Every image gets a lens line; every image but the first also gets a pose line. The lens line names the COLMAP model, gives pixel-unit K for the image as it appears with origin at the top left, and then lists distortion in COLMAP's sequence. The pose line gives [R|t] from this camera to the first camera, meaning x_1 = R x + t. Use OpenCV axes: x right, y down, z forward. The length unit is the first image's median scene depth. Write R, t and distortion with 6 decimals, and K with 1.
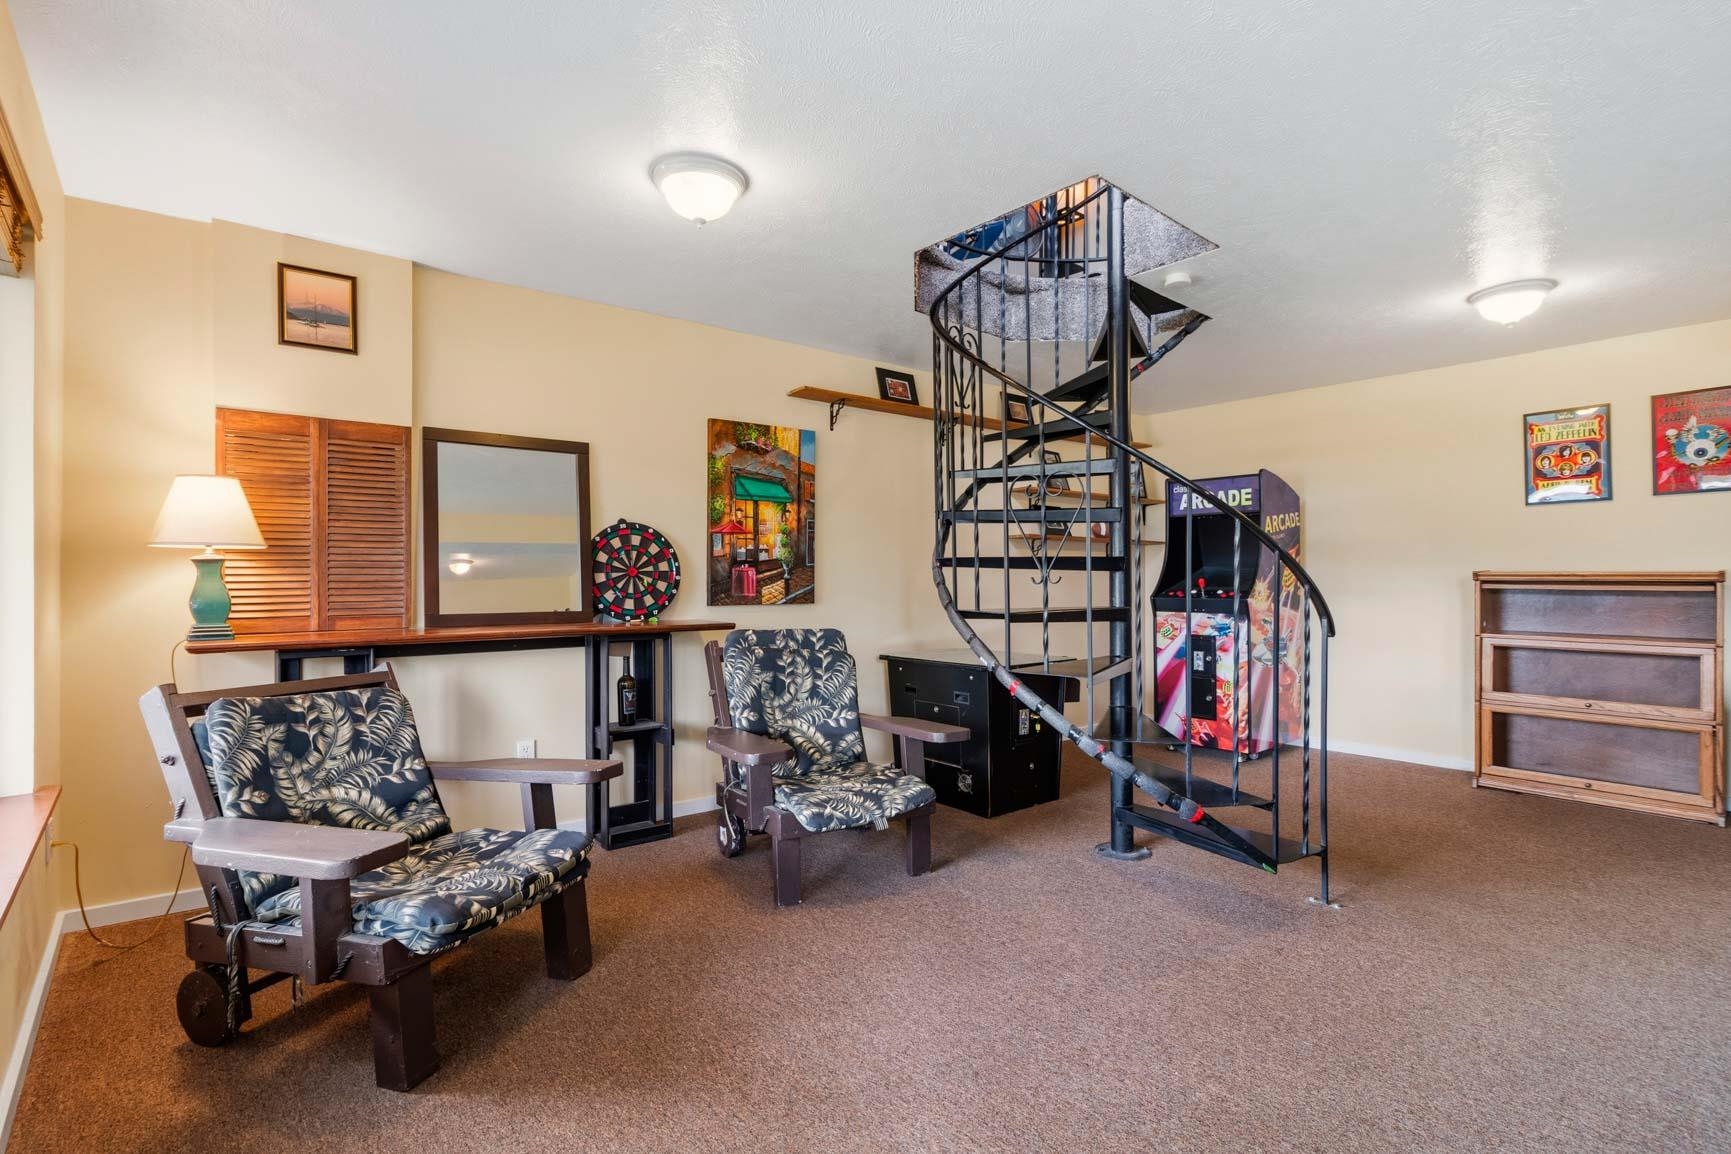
lens RADIAL K [[803.3, 0, 868.7], [0, 803.3, 578.5], [0, 0, 1]] dist [0.005520, 0.001349]
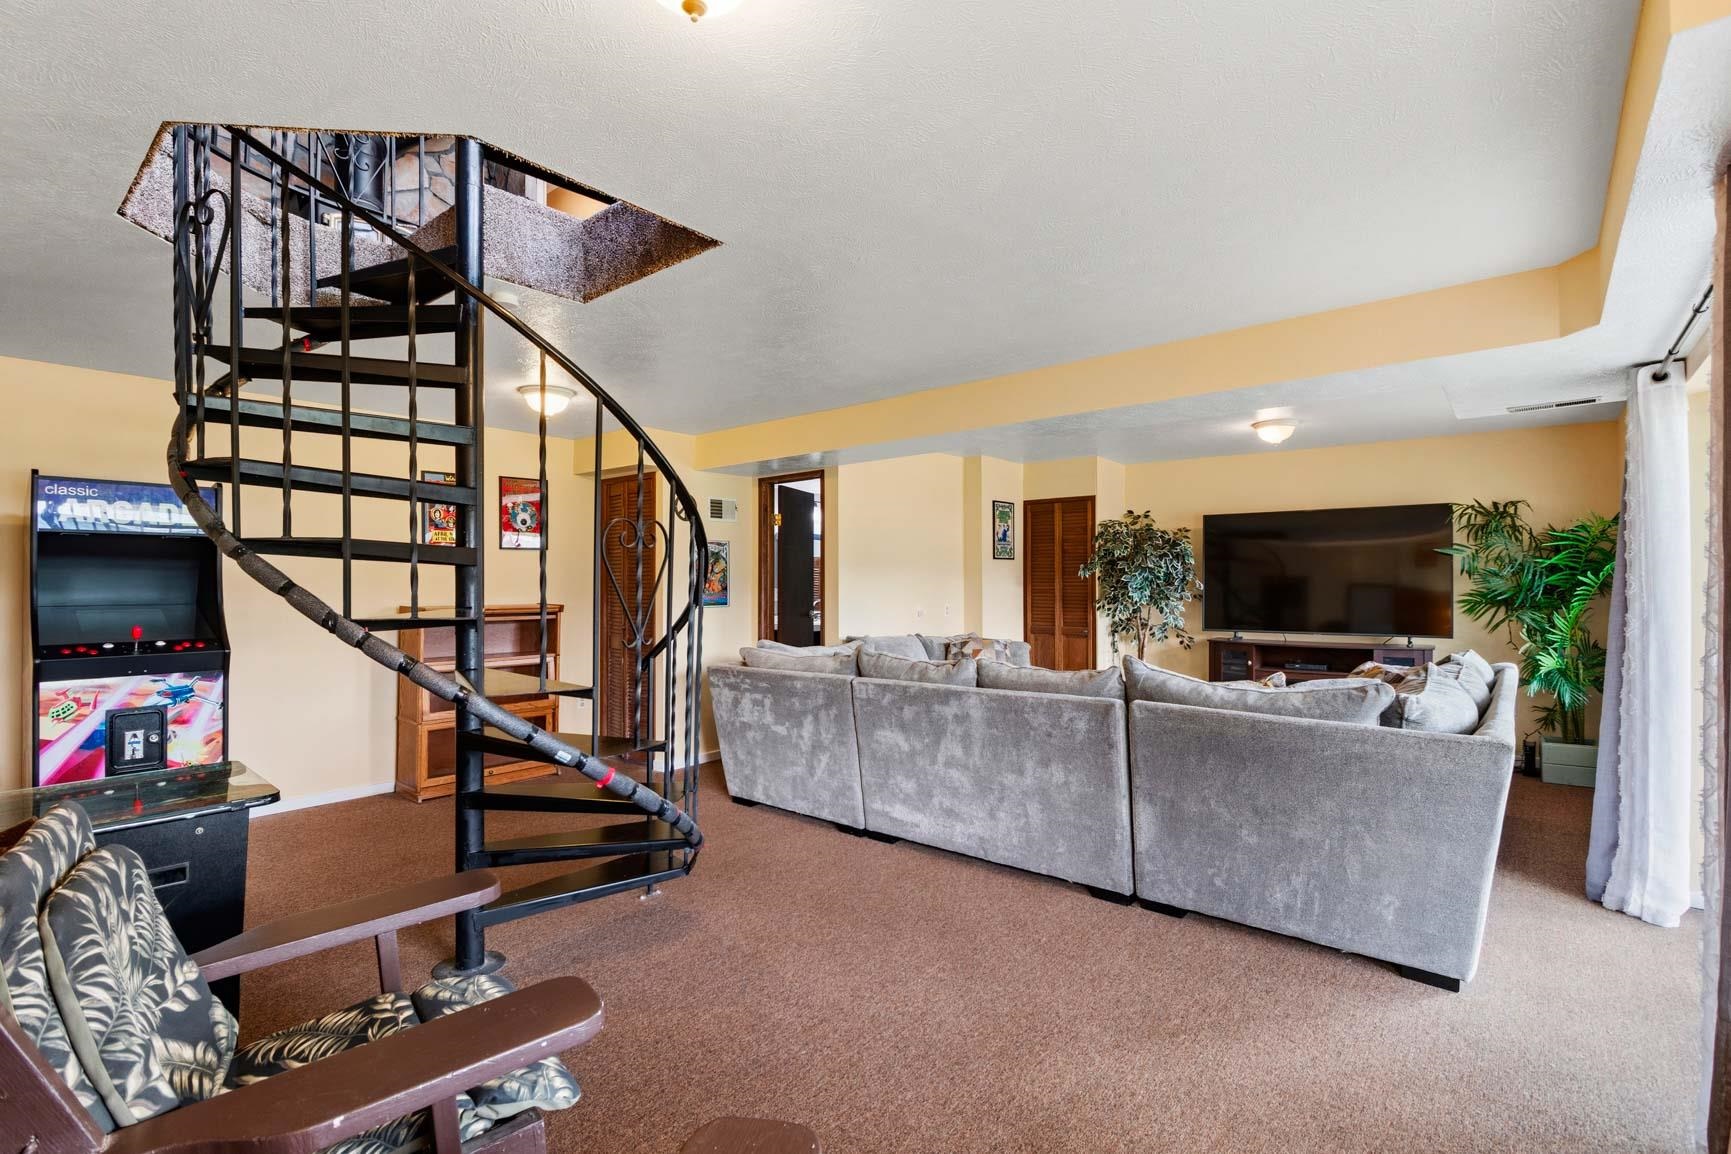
lens RADIAL K [[803.3, 0, 868.0], [0, 803.3, 580.7], [0, 0, 1]] dist [0.005520, 0.001349]
pose [[-0.152672, 0.003818, 0.988270, -0.382605], [0.004729, 0.999984, -0.003132, -0.034623], [-0.988266, 0.004195, -0.152687, 0.490781]]
